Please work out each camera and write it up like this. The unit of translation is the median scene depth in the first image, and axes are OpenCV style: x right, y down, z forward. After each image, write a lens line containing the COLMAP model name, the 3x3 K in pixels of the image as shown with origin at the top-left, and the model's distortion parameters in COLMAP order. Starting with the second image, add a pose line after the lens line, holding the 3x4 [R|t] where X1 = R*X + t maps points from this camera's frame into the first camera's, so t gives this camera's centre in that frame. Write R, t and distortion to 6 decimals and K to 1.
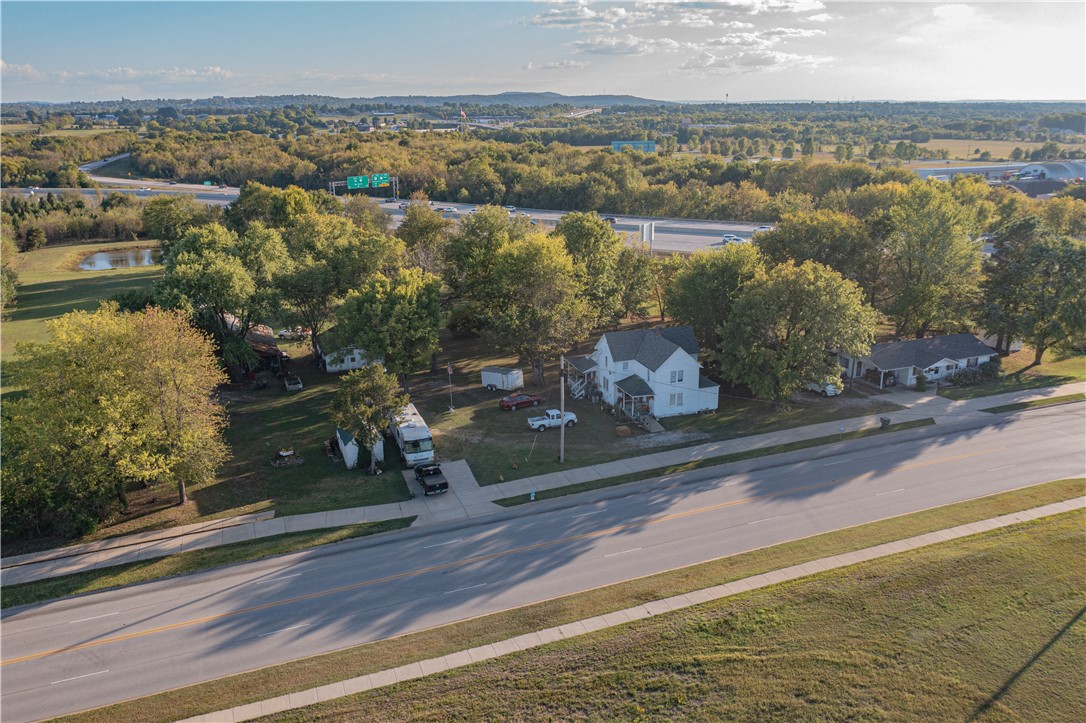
lens RADIAL K [[860.3, 0, 538.6], [0, 860.3, 358.9], [0, 0, 1]] dist [-0.011348, 0.000977]
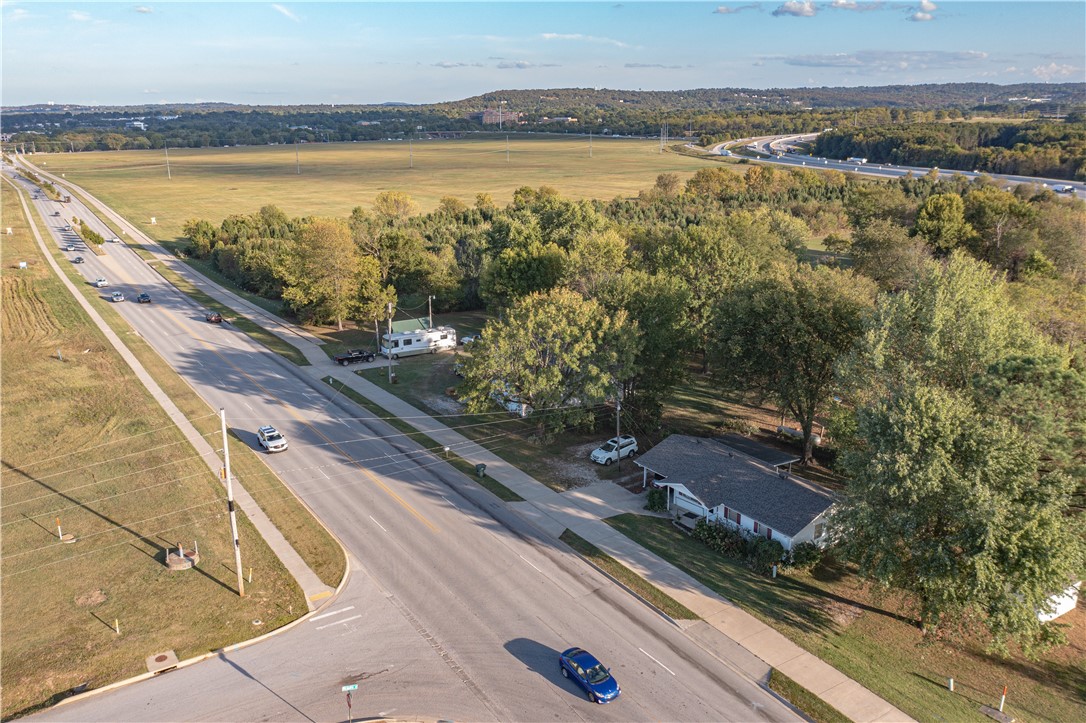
lens RADIAL K [[860.3, 0, 539.3], [0, 860.3, 365.8], [0, 0, 1]] dist [-0.011348, 0.000977]
pose [[0.228011, 0.286162, -0.930657, 1.109345], [-0.267855, 0.937390, 0.222608, -0.222548], [0.936090, 0.198524, 0.290385, 0.695172]]
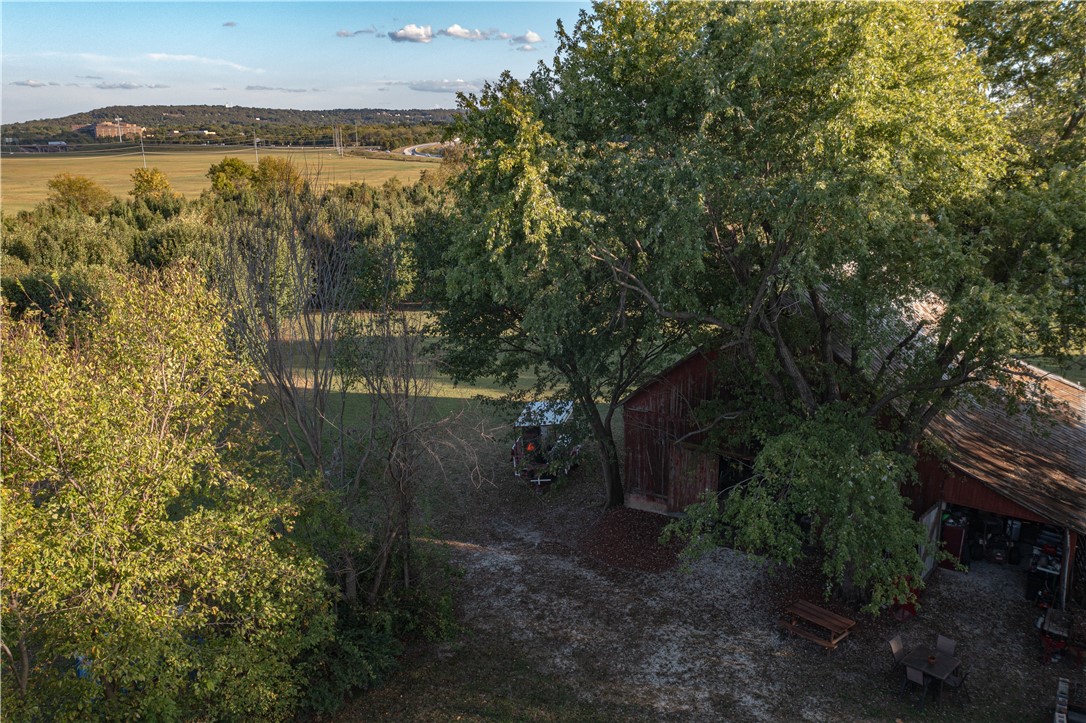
lens RADIAL K [[860.3, 0, 542.9], [0, 860.3, 359.7], [0, 0, 1]] dist [-0.011348, 0.000977]
pose [[0.596366, 0.212244, -0.774145, -0.272617], [-0.224825, 0.969976, 0.092740, -0.043711], [0.770585, 0.118740, 0.626178, 0.903836]]
